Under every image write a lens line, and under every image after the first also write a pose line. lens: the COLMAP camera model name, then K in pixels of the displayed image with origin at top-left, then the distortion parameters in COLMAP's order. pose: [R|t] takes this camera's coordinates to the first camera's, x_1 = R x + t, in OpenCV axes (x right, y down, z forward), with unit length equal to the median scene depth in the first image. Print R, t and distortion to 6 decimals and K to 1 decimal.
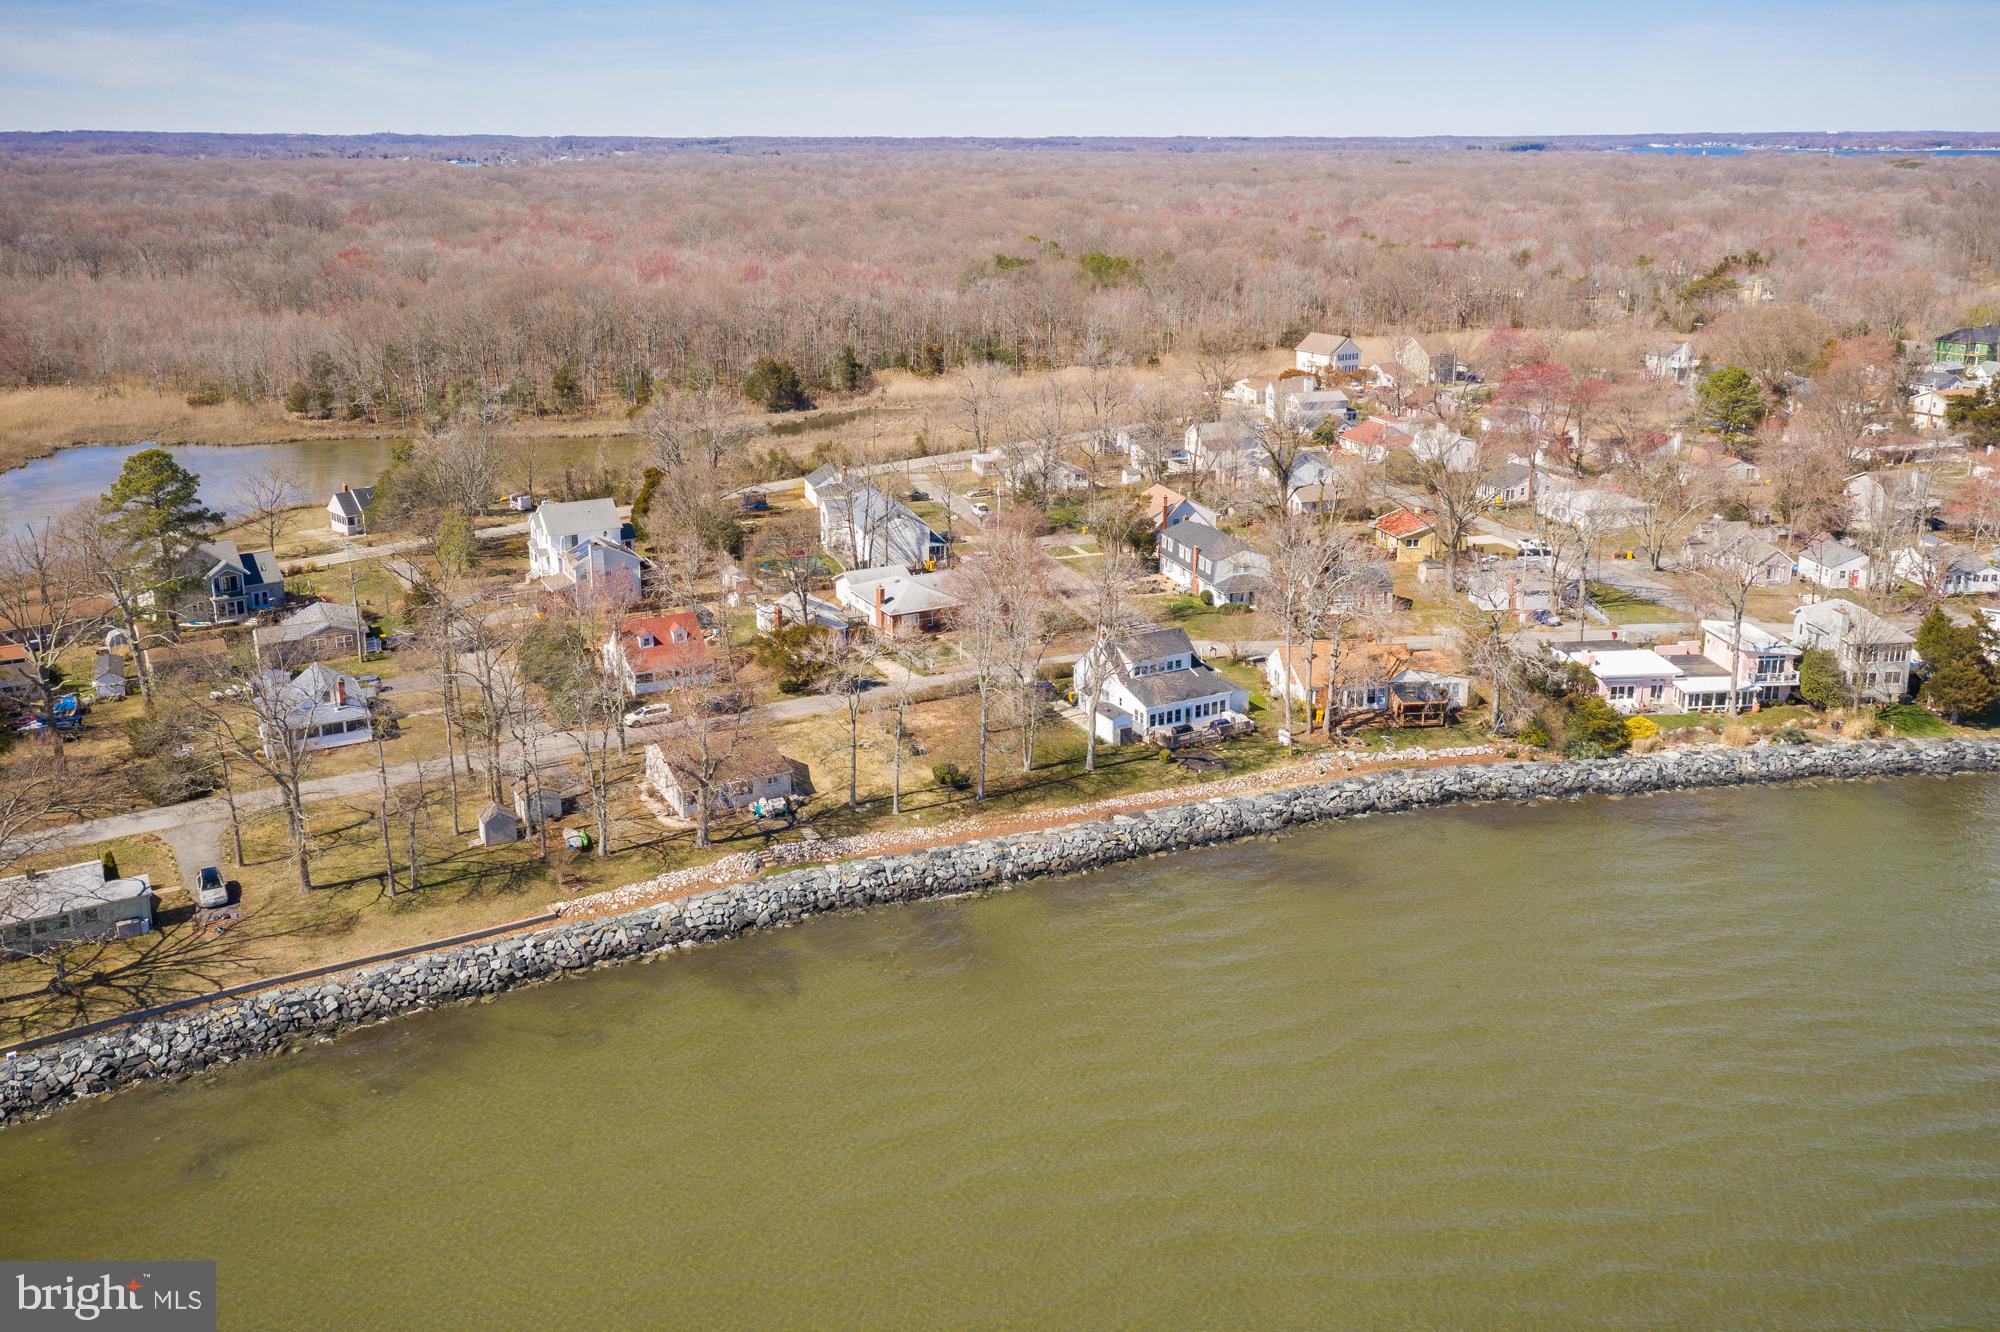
lens RADIAL K [[1598.6, 0, 1002.2], [0, 1598.6, 680.2], [0, 0, 1]] dist [0.011448, 0.033811]
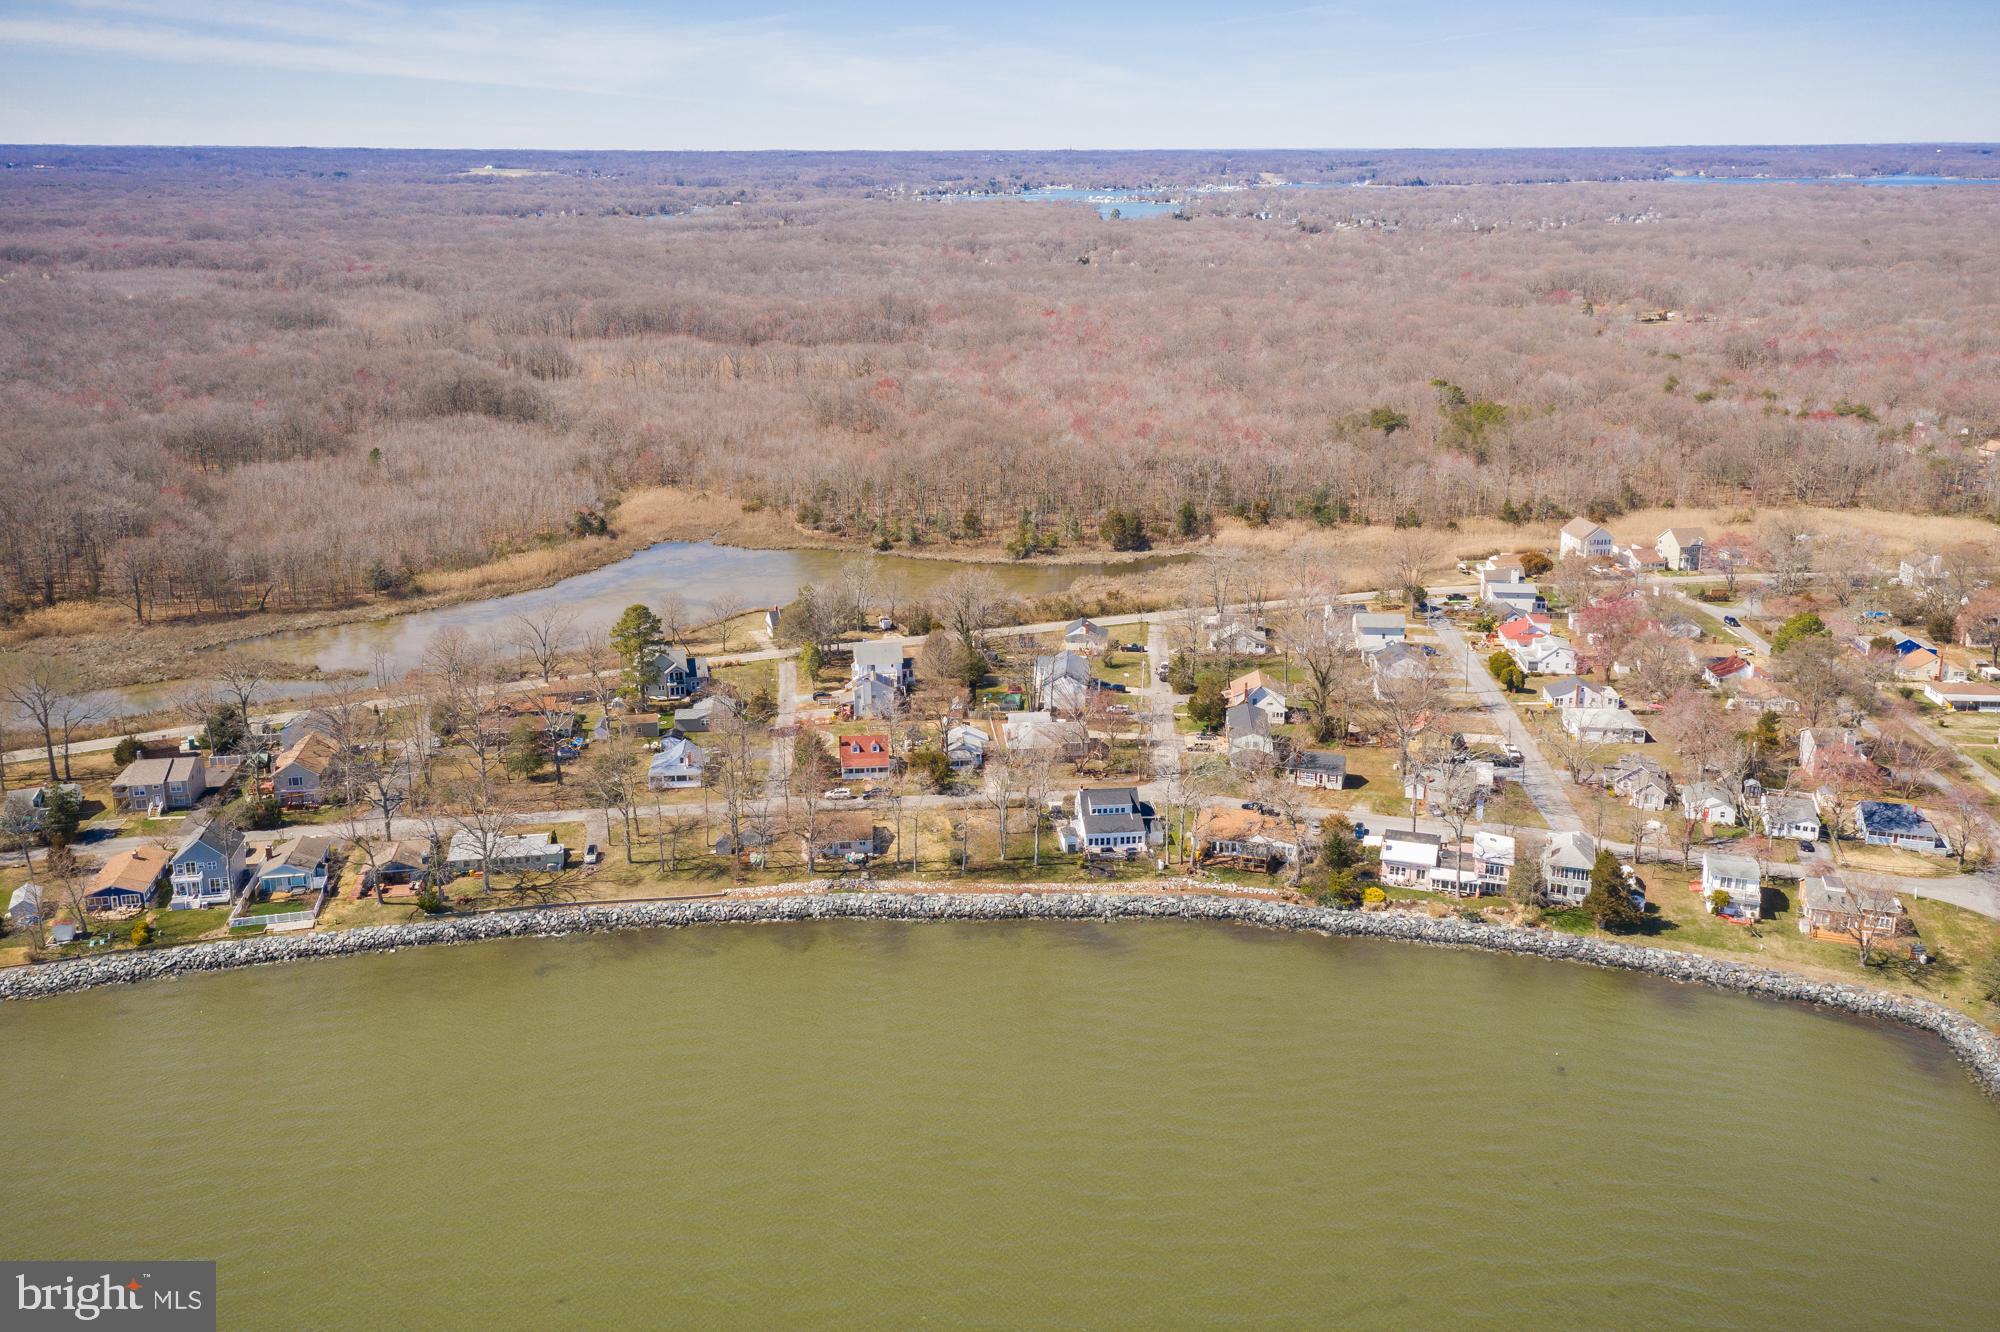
lens RADIAL K [[1598.6, 0, 1002.6], [0, 1598.6, 677.9], [0, 0, 1]] dist [0.011448, 0.033811]
pose [[0.923649, 0.123335, -0.362852, 0.626634], [-0.124828, 0.991988, 0.019428, -0.176301], [0.362341, 0.027350, 0.931644, -0.658300]]
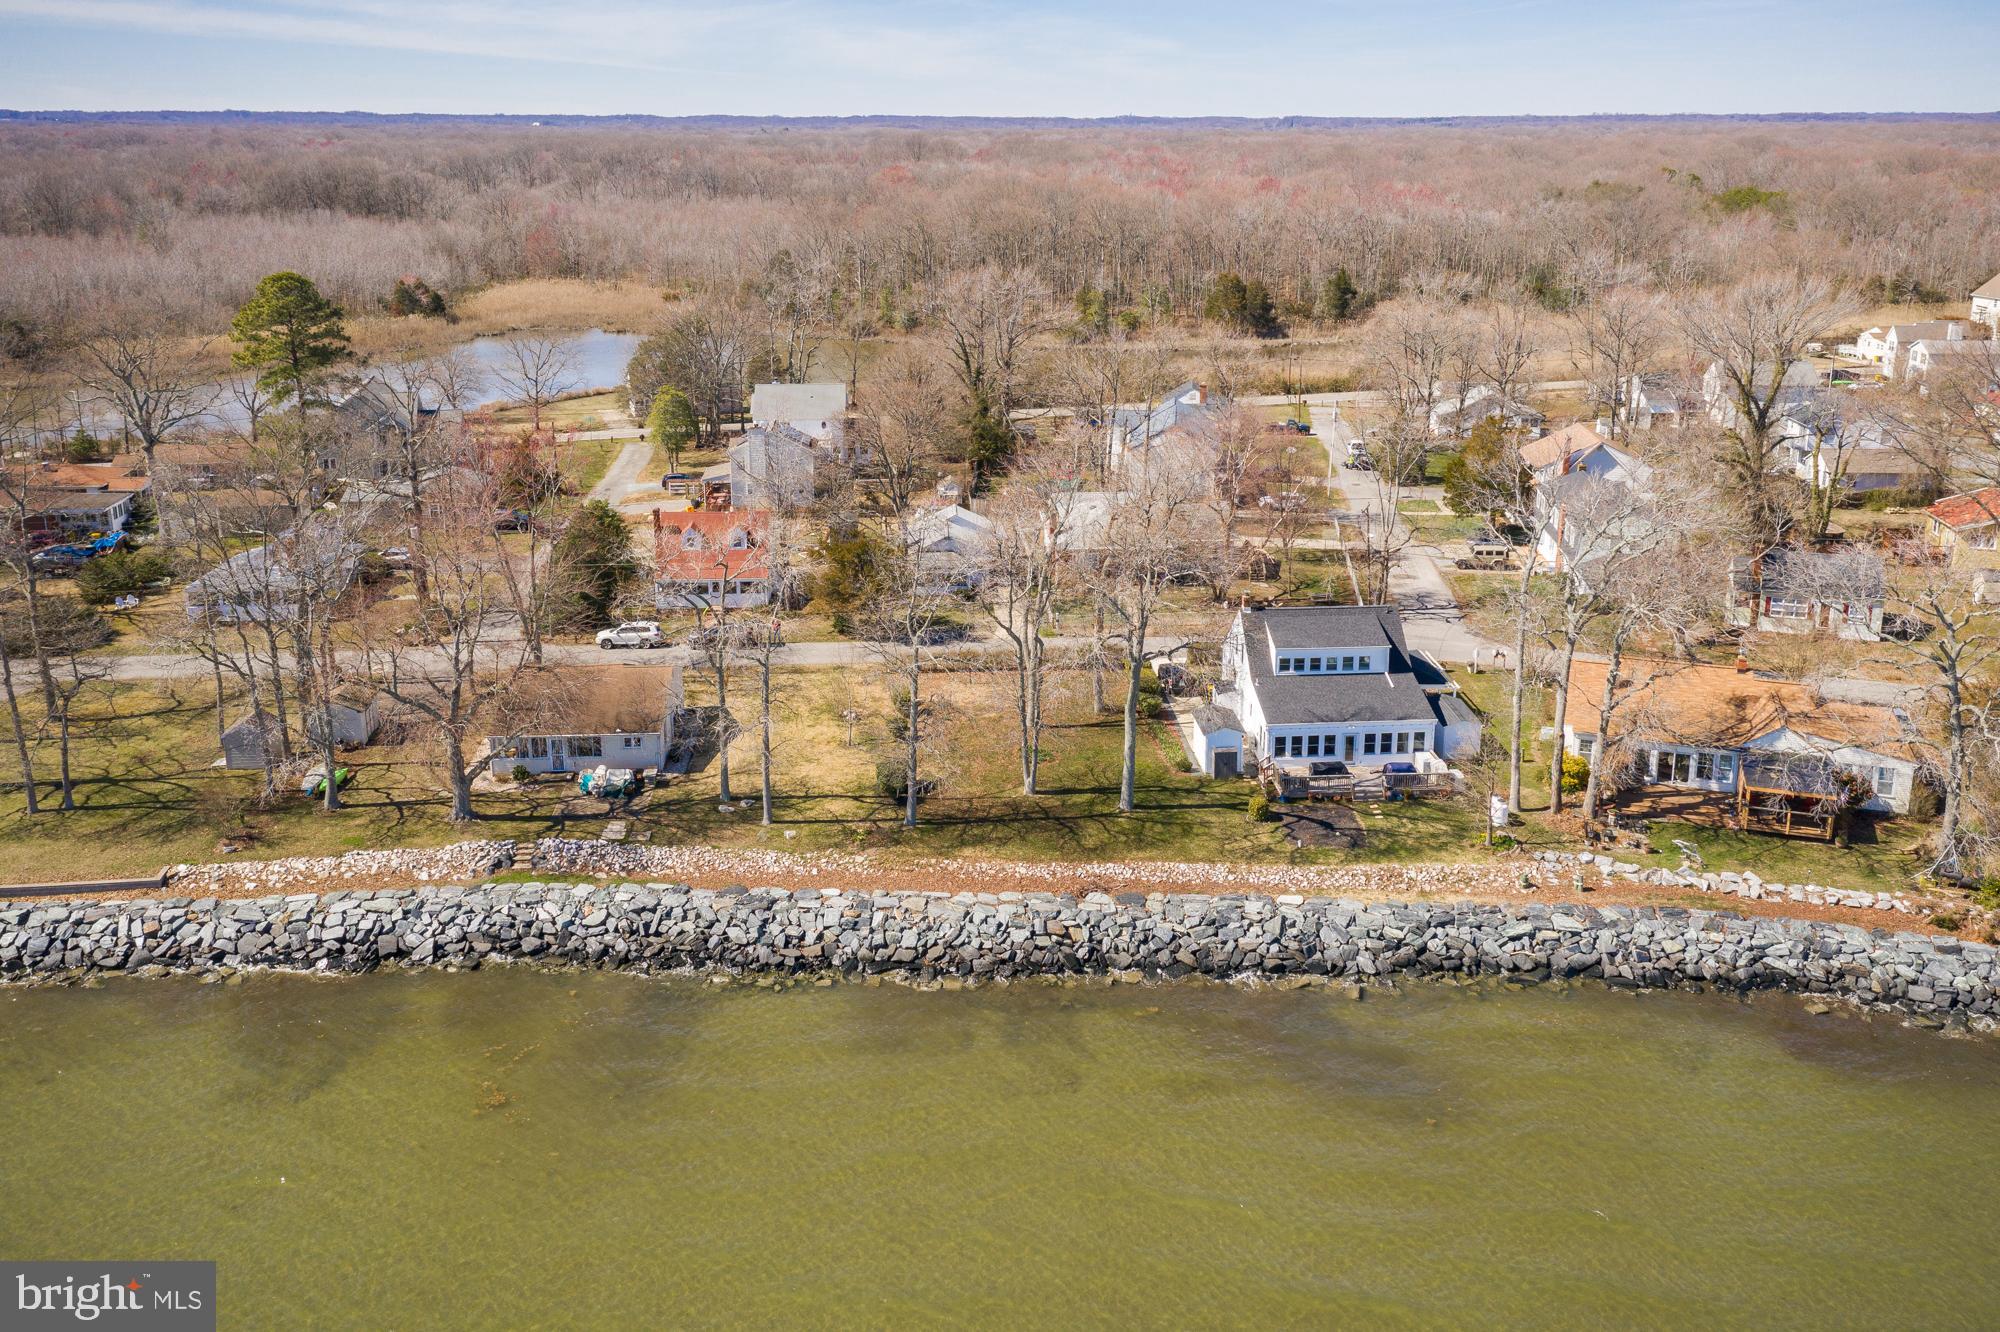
lens RADIAL K [[1598.6, 0, 999.7], [0, 1598.6, 656.9], [0, 0, 1]] dist [0.011448, 0.033811]
pose [[0.909105, 0.133045, -0.394750, 0.238691], [-0.134629, 0.990610, 0.023822, -0.008719], [0.394212, 0.031488, 0.918480, 0.415560]]
